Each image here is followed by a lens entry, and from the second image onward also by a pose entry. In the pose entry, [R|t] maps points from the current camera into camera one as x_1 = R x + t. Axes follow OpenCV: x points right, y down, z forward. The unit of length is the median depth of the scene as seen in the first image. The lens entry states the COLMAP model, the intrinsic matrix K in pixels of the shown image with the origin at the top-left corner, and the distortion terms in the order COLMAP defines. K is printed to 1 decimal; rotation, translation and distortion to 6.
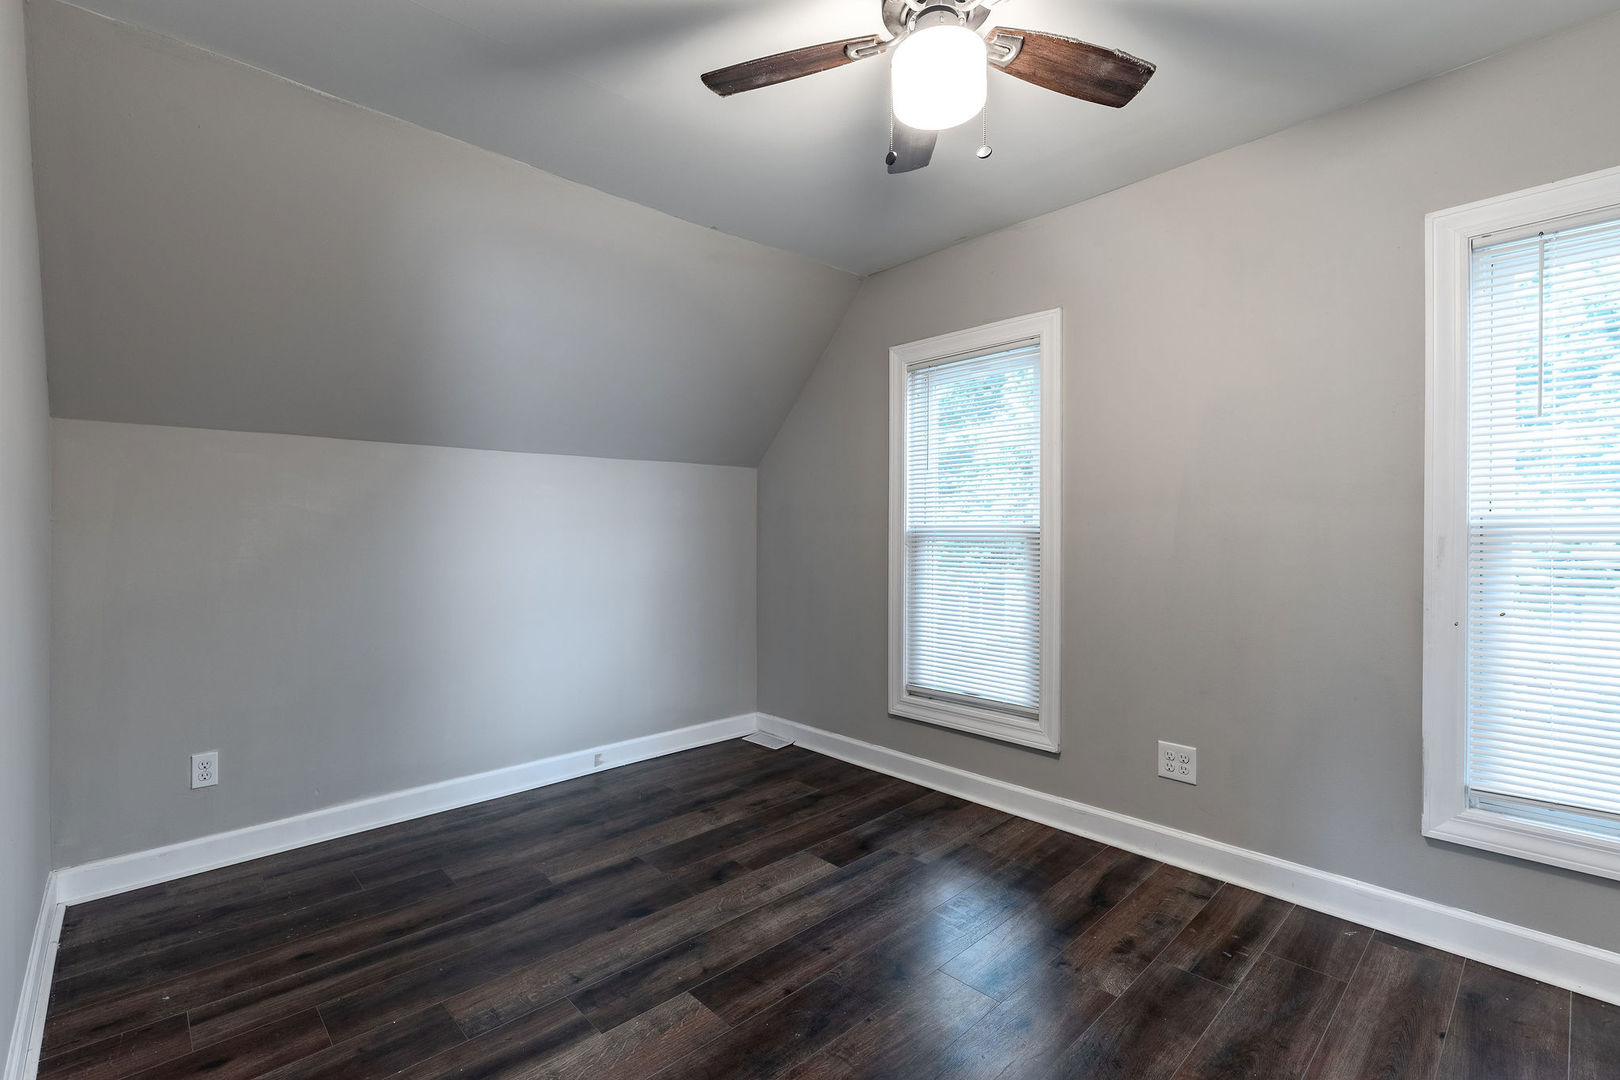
lens RADIAL K [[737.0, 0, 815.4], [0, 737.0, 532.5], [0, 0, 1]] dist [0.021123, -0.000277]
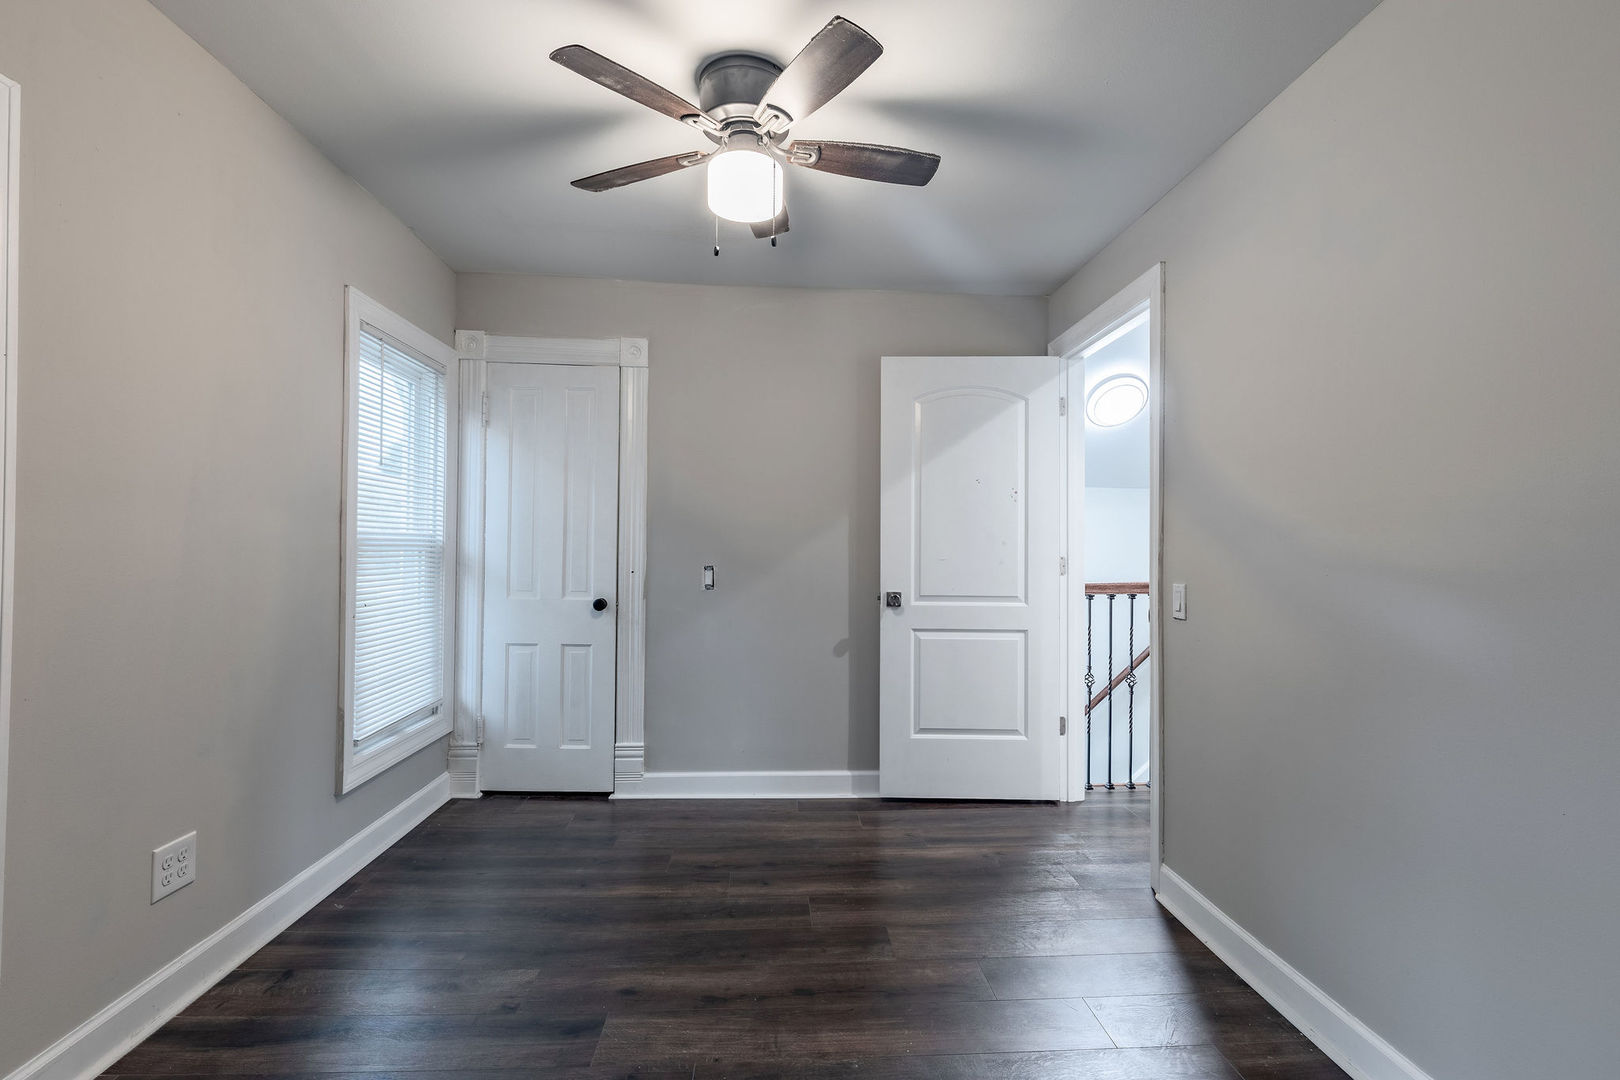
lens RADIAL K [[737.0, 0, 815.4], [0, 737.0, 532.5], [0, 0, 1]] dist [0.021123, -0.000277]
pose [[-0.750063, 0.006660, 0.661333, -0.530576], [-0.008127, 0.999781, -0.019286, -0.003973], [-0.661316, -0.019840, -0.749845, 1.320280]]
